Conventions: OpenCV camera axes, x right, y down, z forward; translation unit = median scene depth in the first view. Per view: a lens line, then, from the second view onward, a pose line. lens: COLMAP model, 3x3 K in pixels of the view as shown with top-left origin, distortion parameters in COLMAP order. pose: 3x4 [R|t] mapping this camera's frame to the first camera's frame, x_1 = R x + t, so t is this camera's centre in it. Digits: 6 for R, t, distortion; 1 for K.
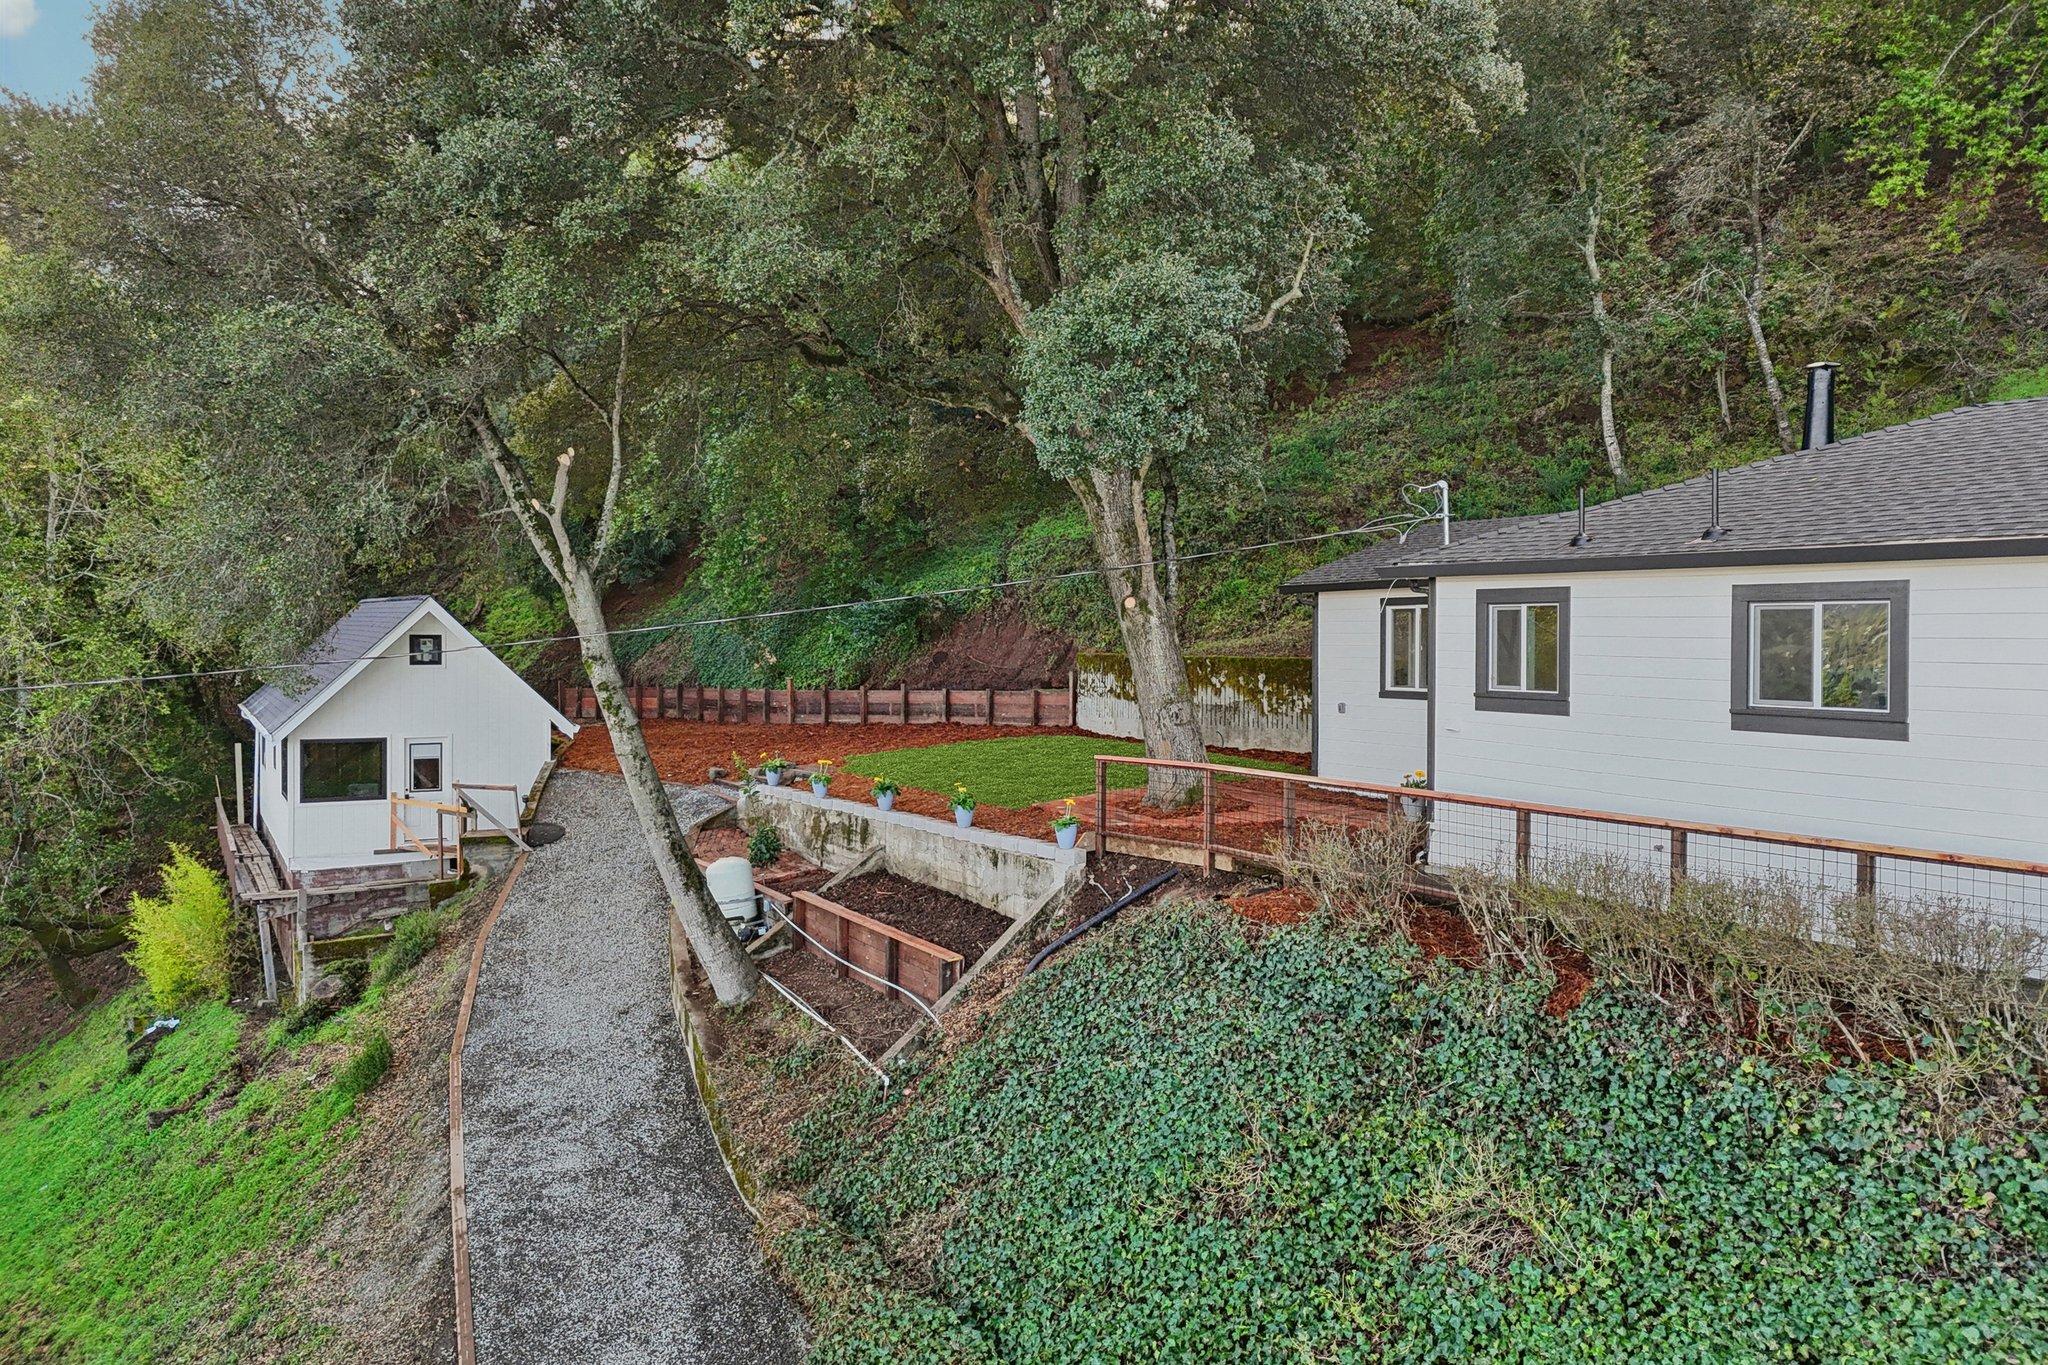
lens RADIAL K [[1508.6, 0, 1024.0], [0, 1508.6, 682.5], [0, 0, 1]] dist [0.085223, -0.086937]
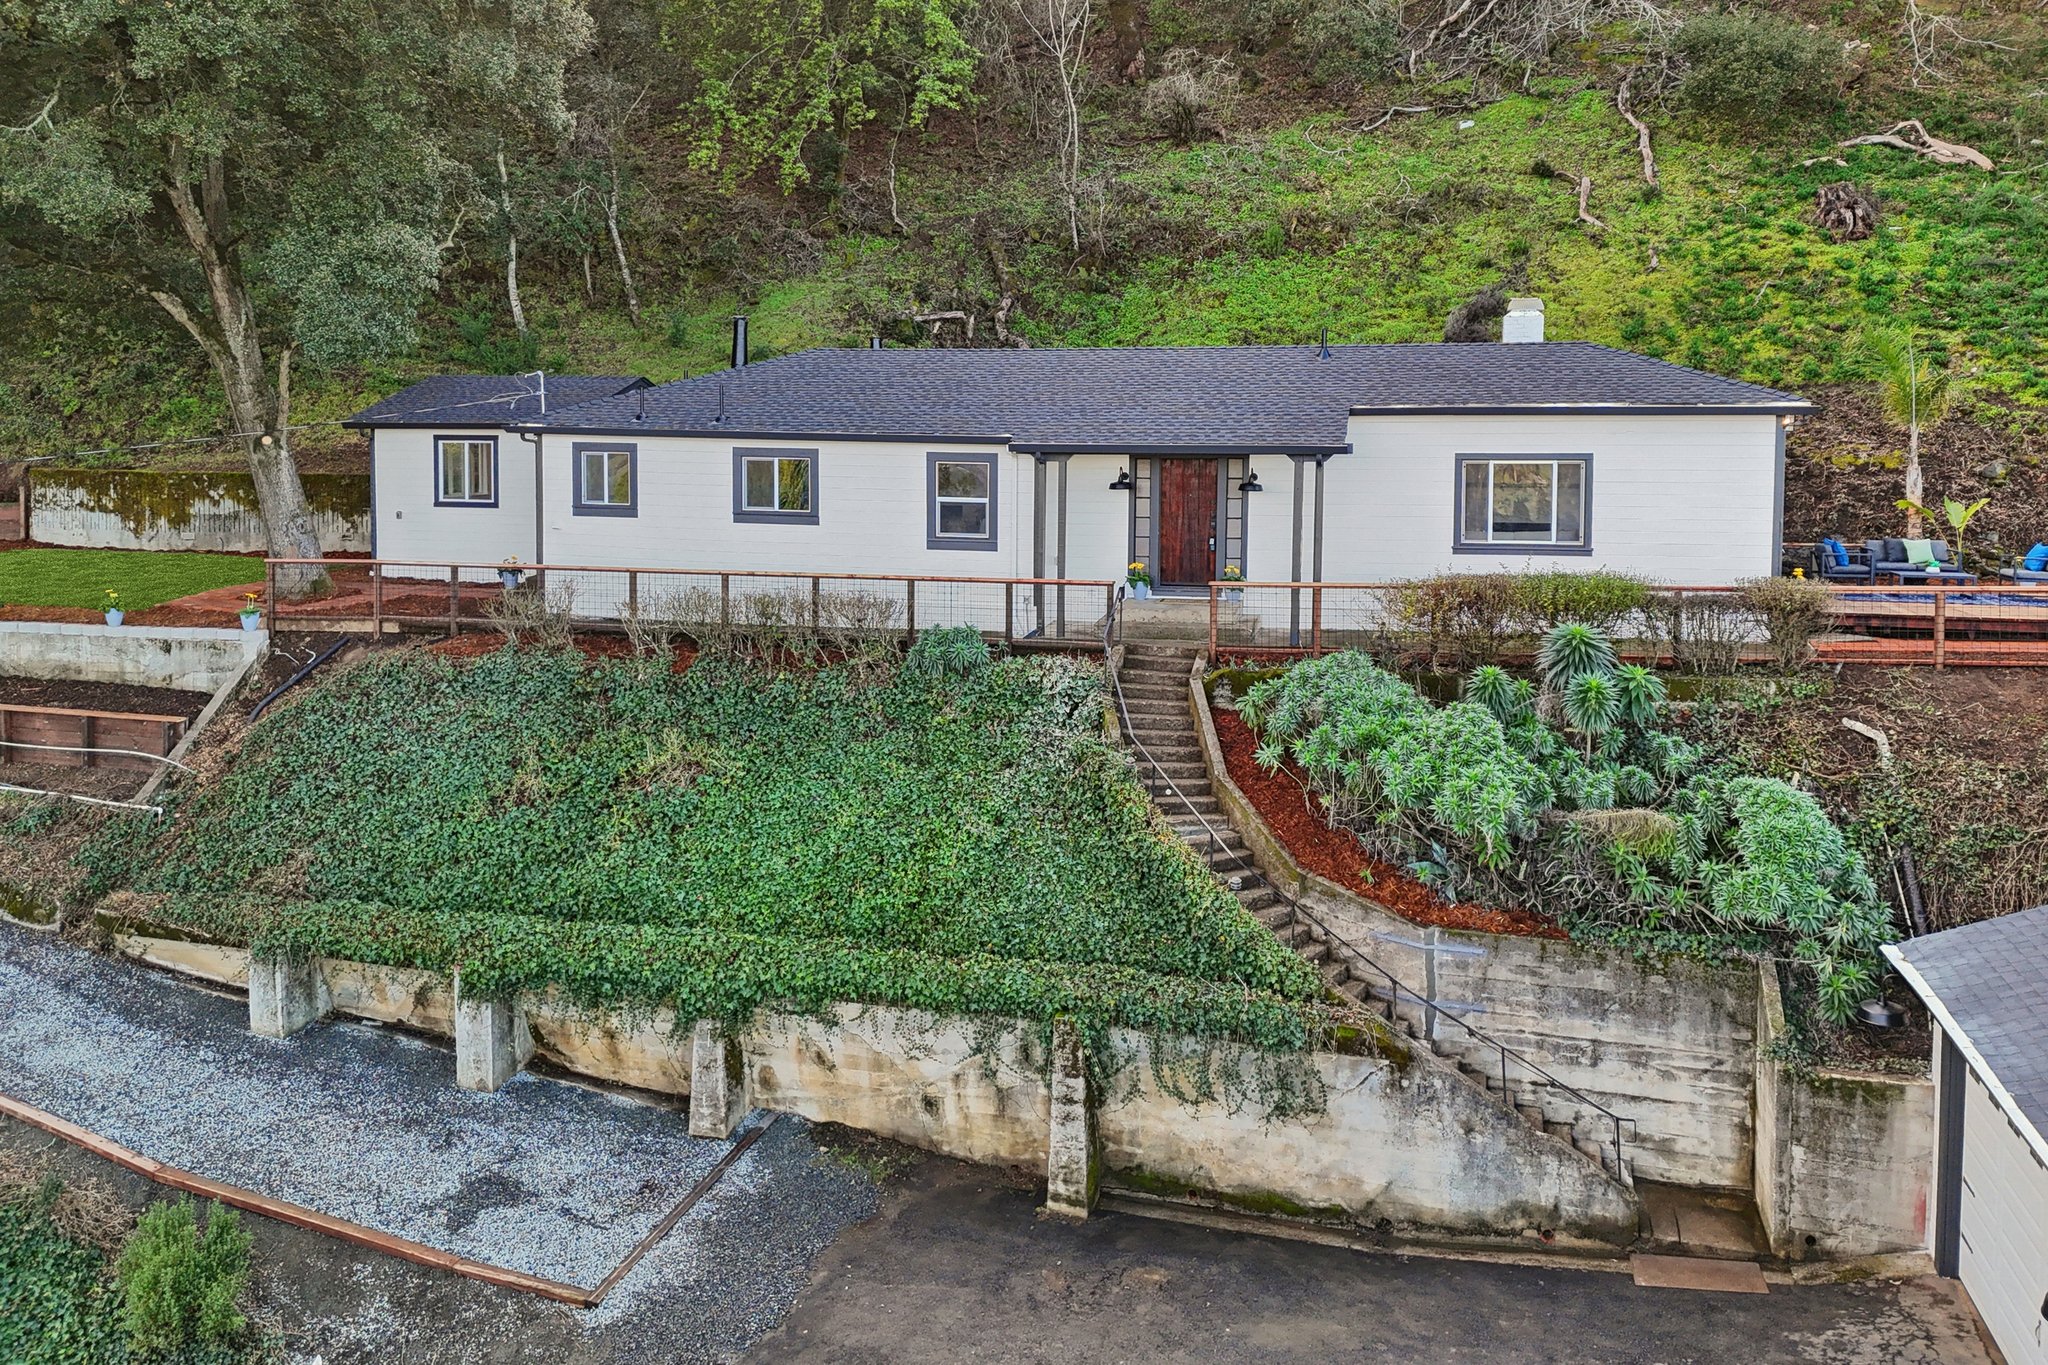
lens RADIAL K [[1565.3, 0, 1039.6], [0, 1565.3, 521.3], [0, 0, 1]] dist [0.064346, -0.069042]
pose [[0.691767, -0.037869, 0.721128, -0.446821], [0.013726, 0.999133, 0.039301, -0.027497], [-0.721991, -0.017289, 0.691687, -0.412713]]
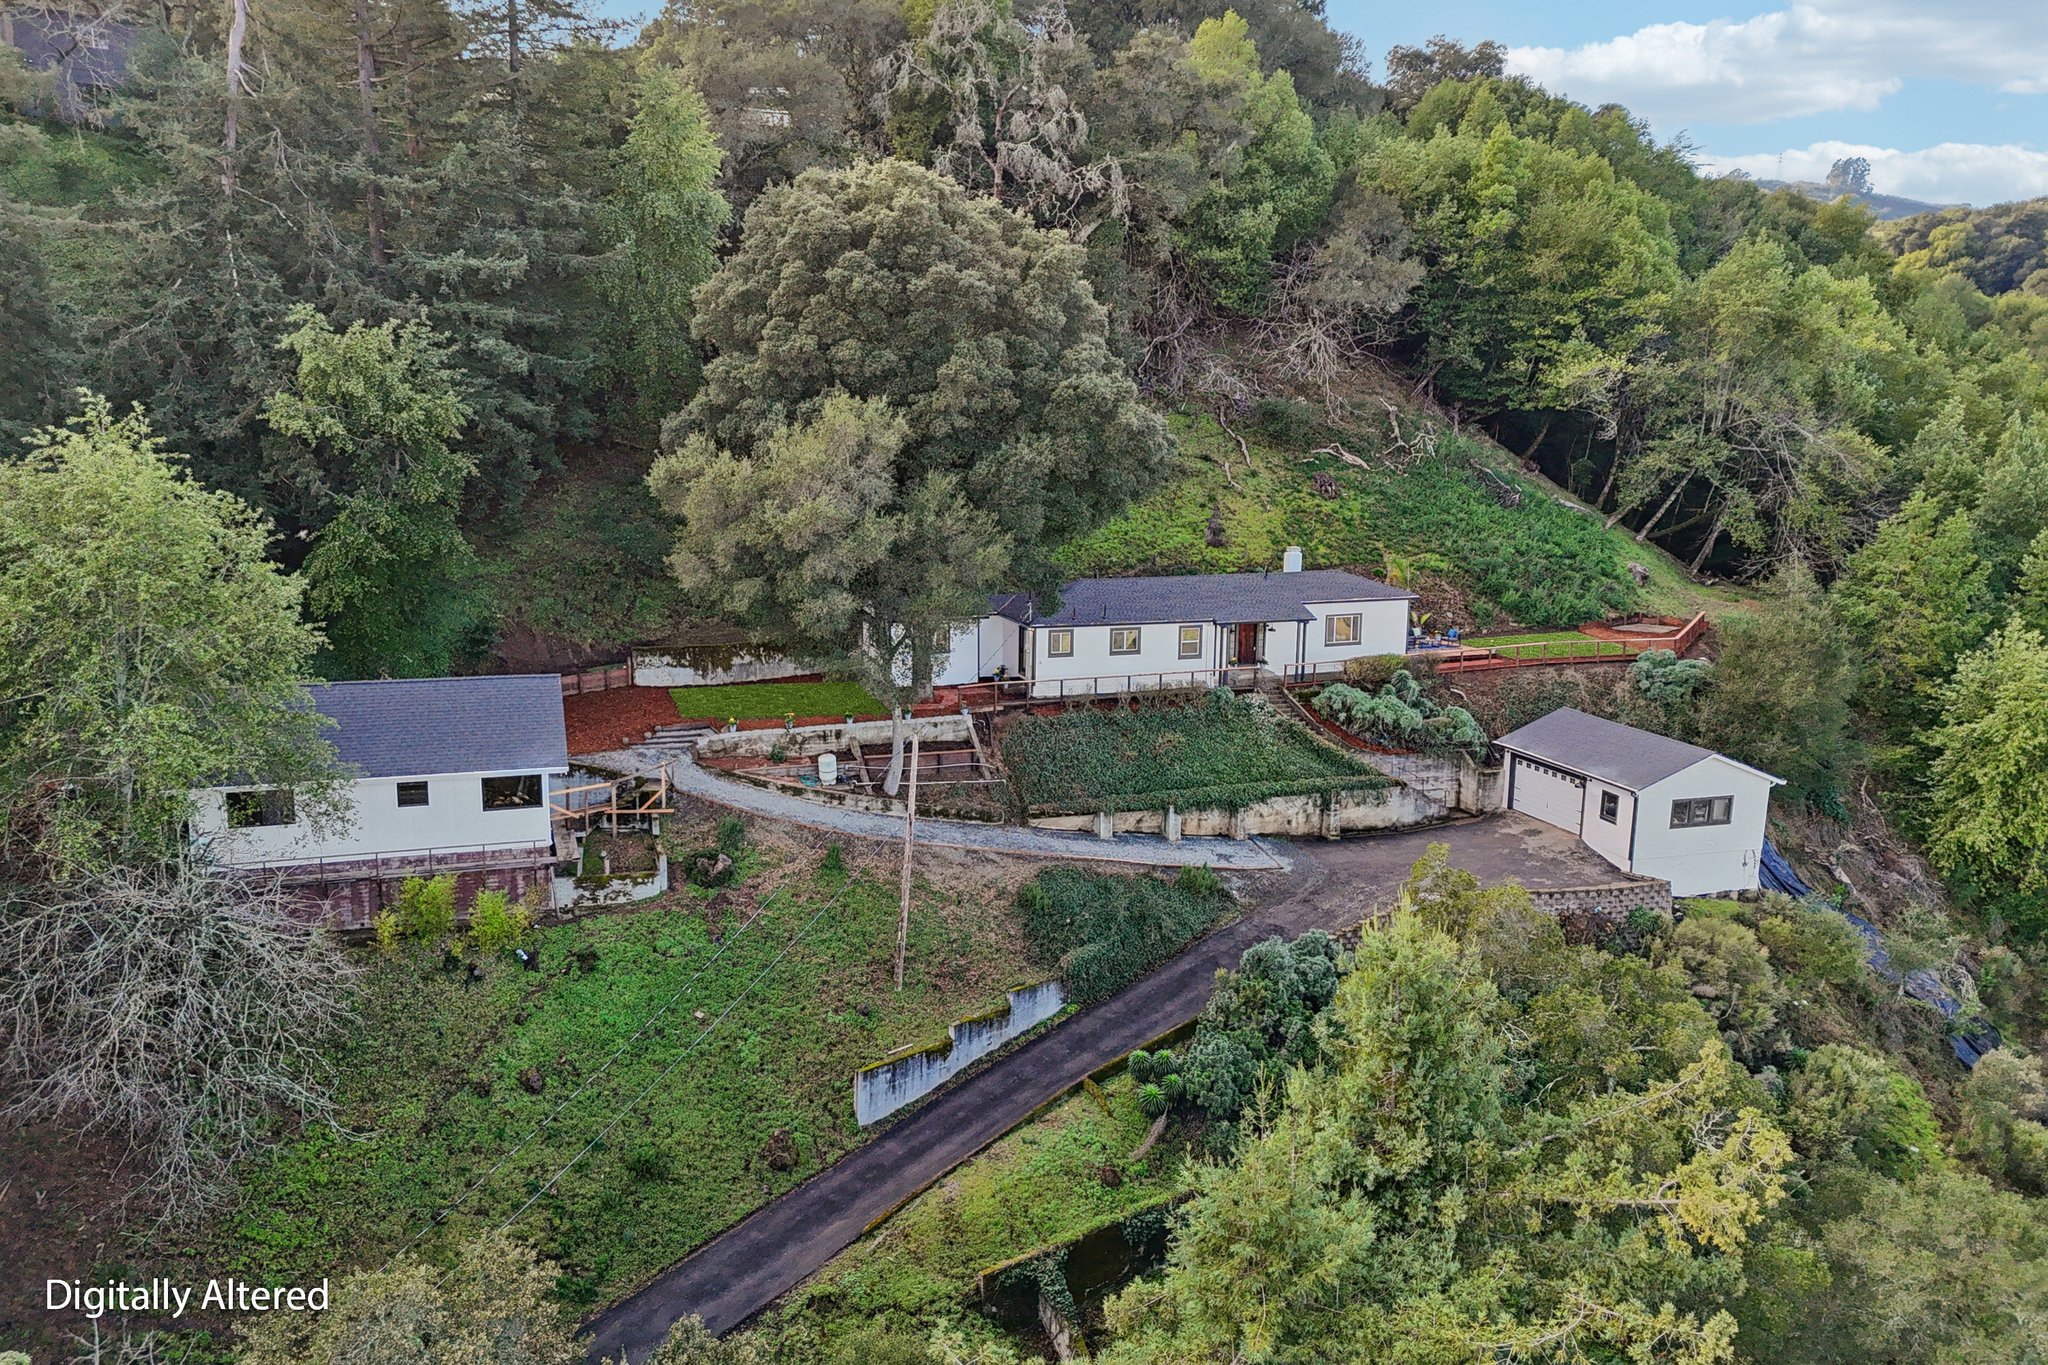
lens RADIAL K [[1432.8, 0, 1021.8], [0, 1432.8, 726.5], [0, 0, 1]] dist [0.088881, -0.211628]
pose [[0.184924, -0.199062, 0.962381, -2.793057], [0.025282, 0.979910, 0.197830, -0.456505], [-0.982427, -0.012252, 0.186242, 0.254043]]
